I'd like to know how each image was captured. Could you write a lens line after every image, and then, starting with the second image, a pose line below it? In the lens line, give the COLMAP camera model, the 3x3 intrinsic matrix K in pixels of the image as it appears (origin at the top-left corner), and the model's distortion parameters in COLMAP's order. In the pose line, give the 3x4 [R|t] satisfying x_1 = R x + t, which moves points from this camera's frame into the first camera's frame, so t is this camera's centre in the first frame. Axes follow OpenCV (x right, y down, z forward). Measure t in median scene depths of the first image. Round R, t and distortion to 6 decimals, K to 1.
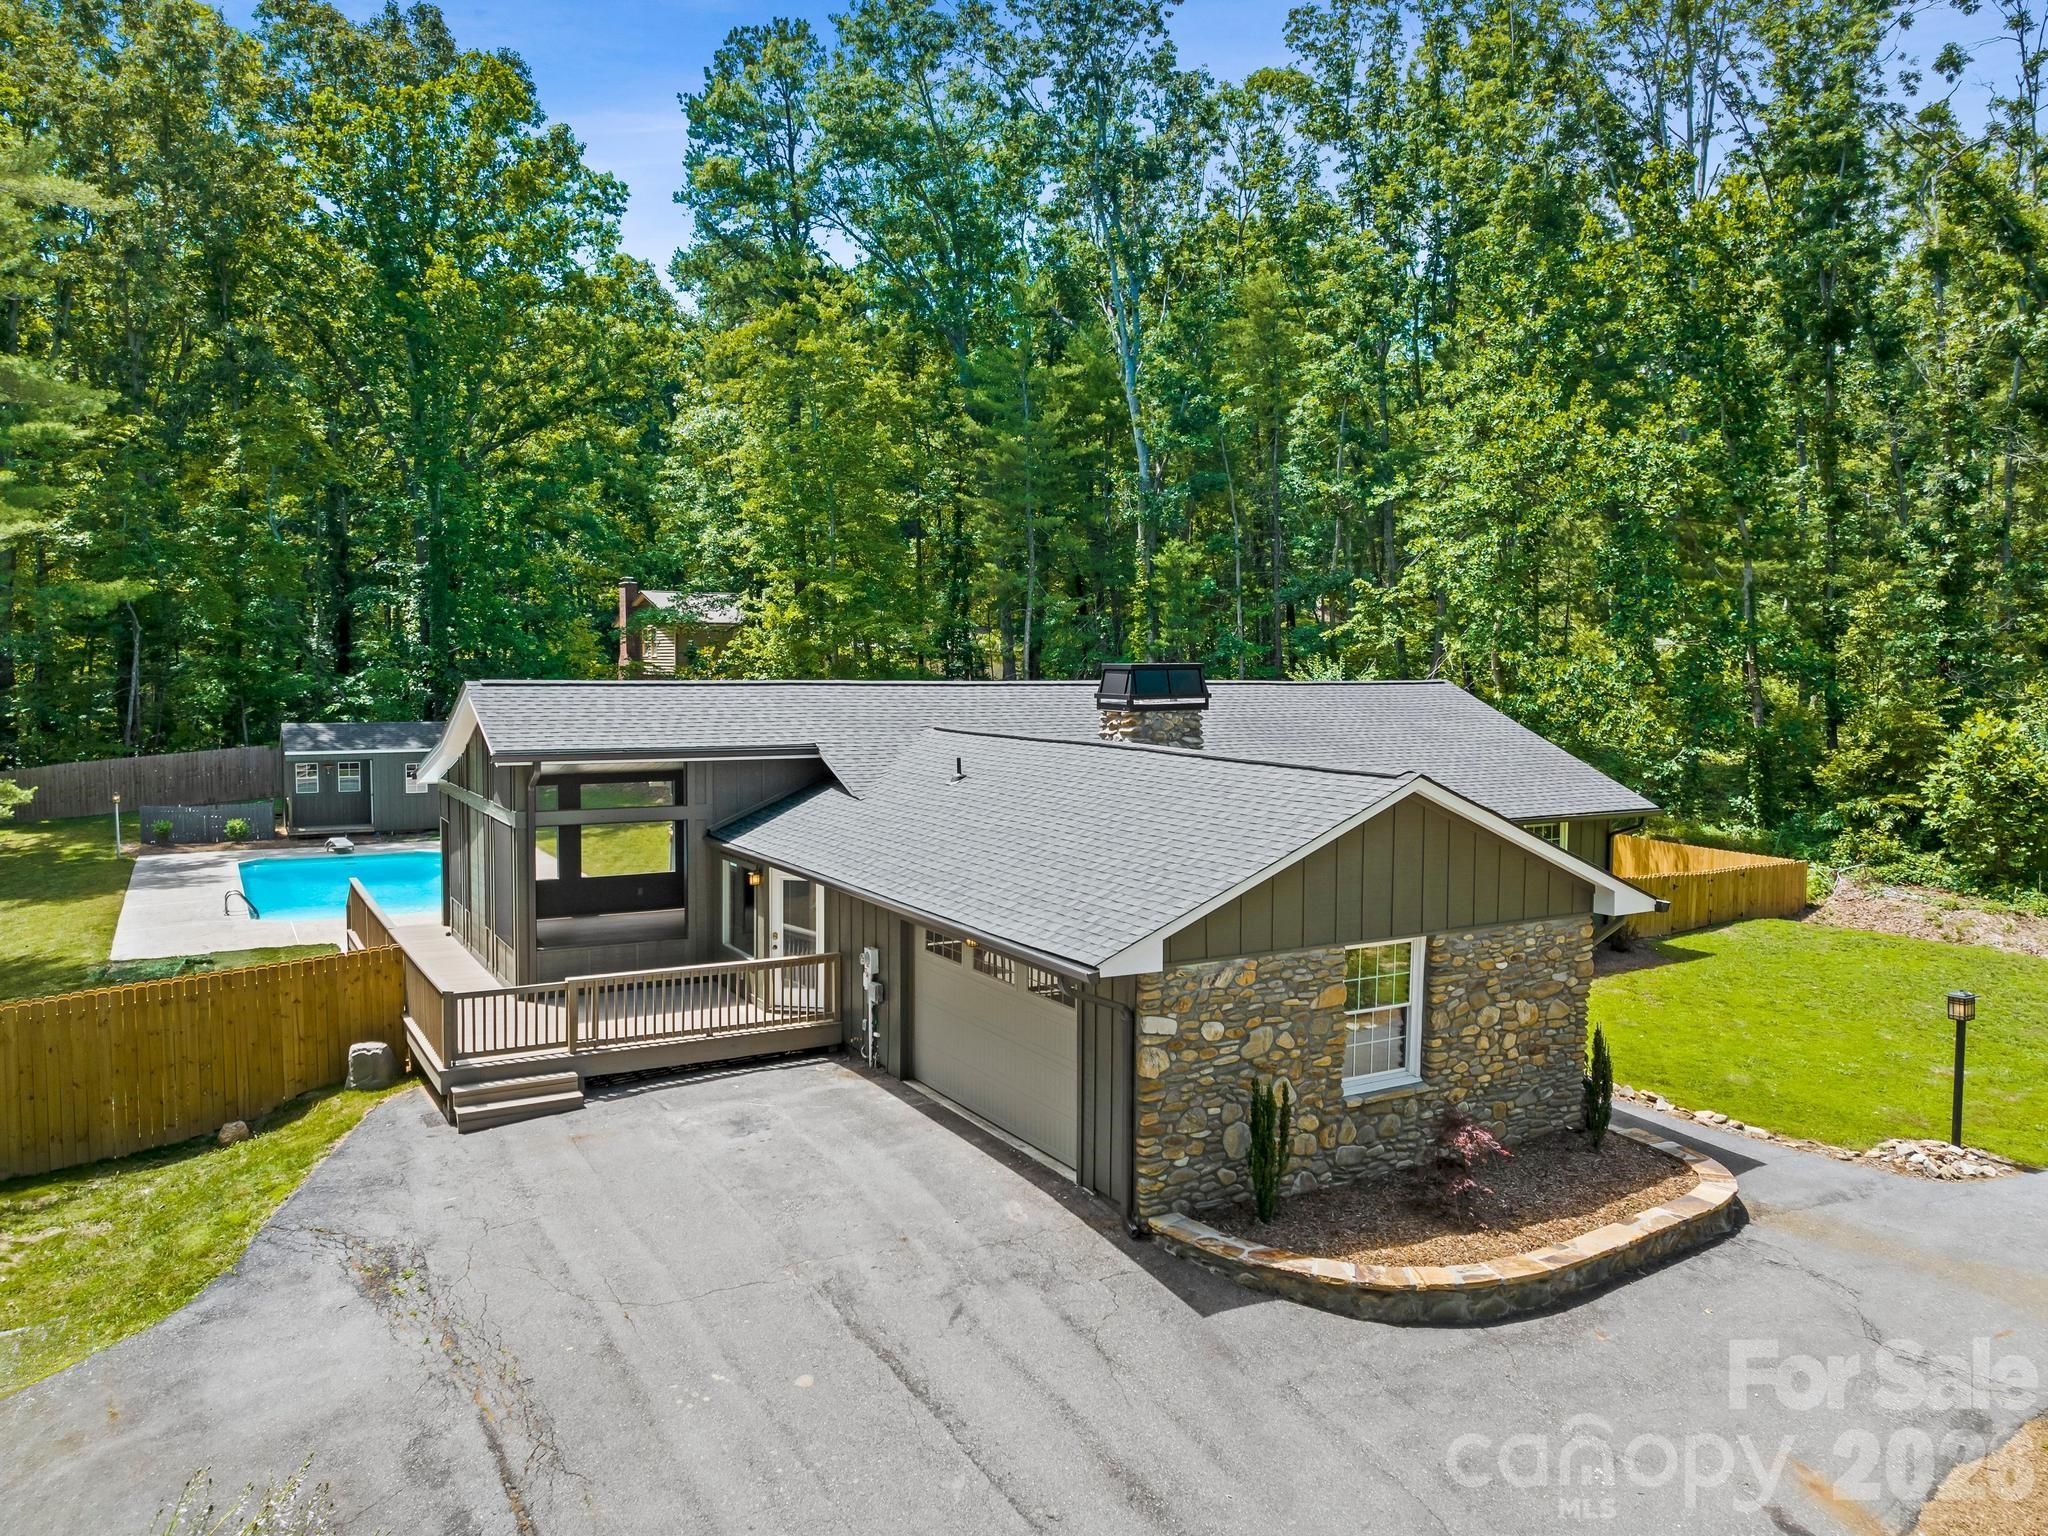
lens RADIAL K [[1471.4, 0, 1024.0], [0, 1471.4, 768.0], [0, 0, 1]] dist [-0.036189, 0.000847]
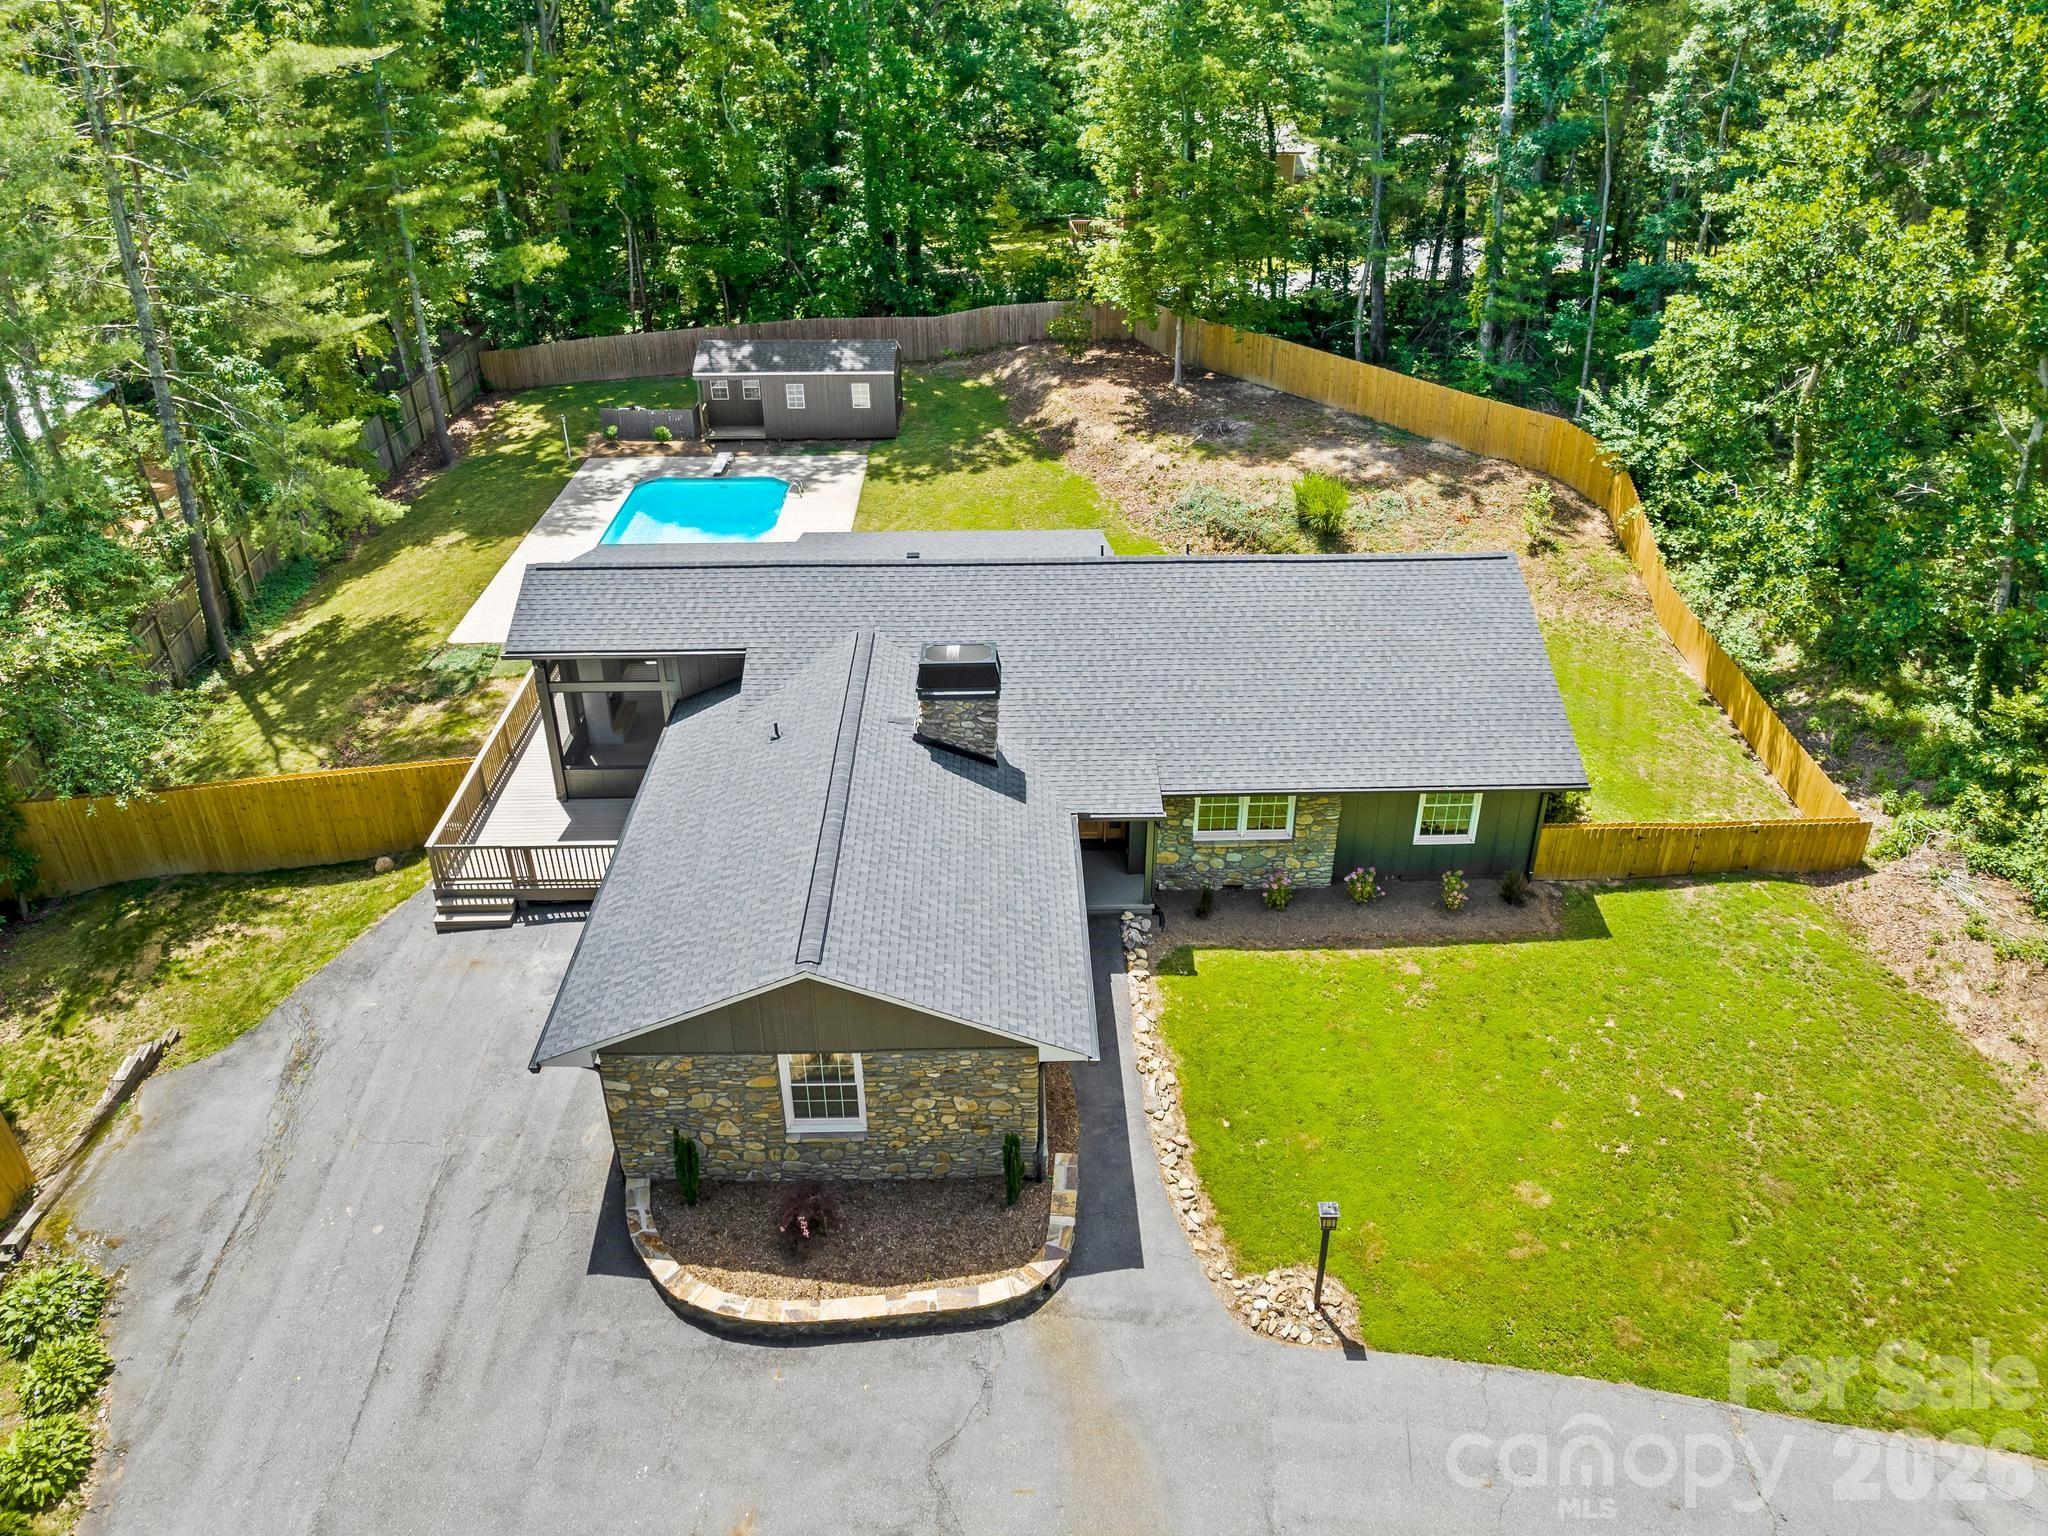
lens RADIAL K [[1440.2, 0, 1024.0], [0, 1440.2, 768.0], [0, 0, 1]] dist [-0.033702, -0.005893]
pose [[0.877676, 0.232631, -0.419007, 0.445636], [-0.027118, 0.896996, 0.441207, -0.347422], [0.478486, -0.375875, 0.793580, 0.063870]]
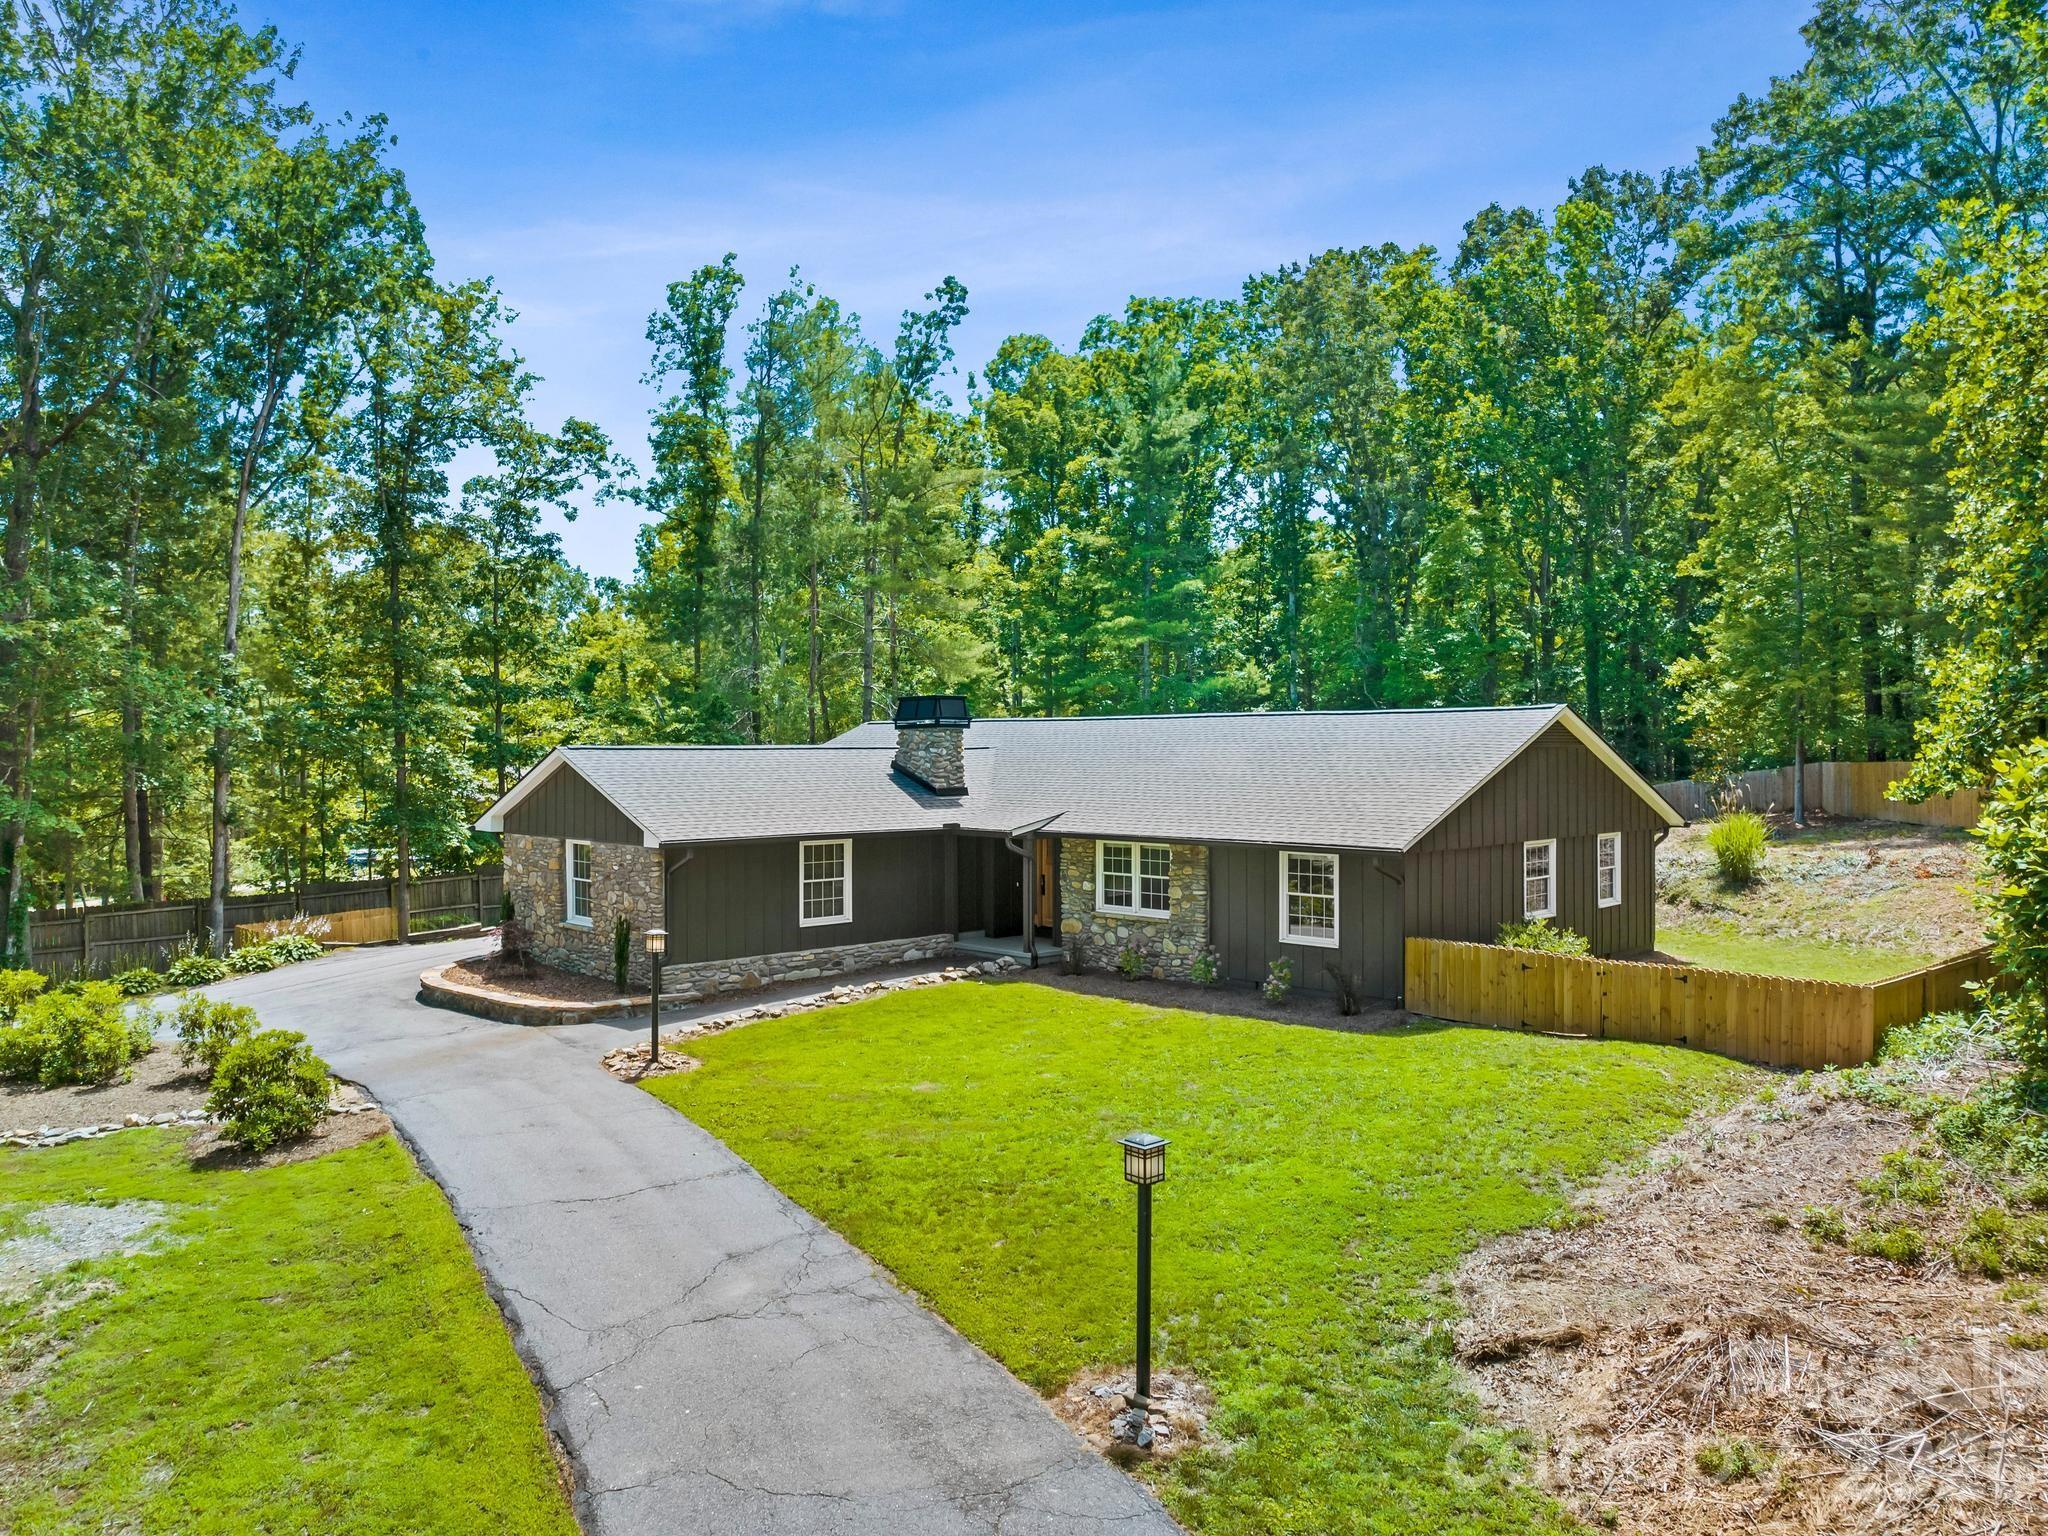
lens RADIAL K [[1452.5, 0, 1023.9], [0, 1452.5, 762.2], [0, 0, 1]] dist [-0.036842, 0.000874]
pose [[0.240883, -0.000318, -0.970554, 1.030515], [-0.069213, 0.997448, -0.017505, 0.007063], [0.968083, 0.071391, 0.240247, 0.535081]]
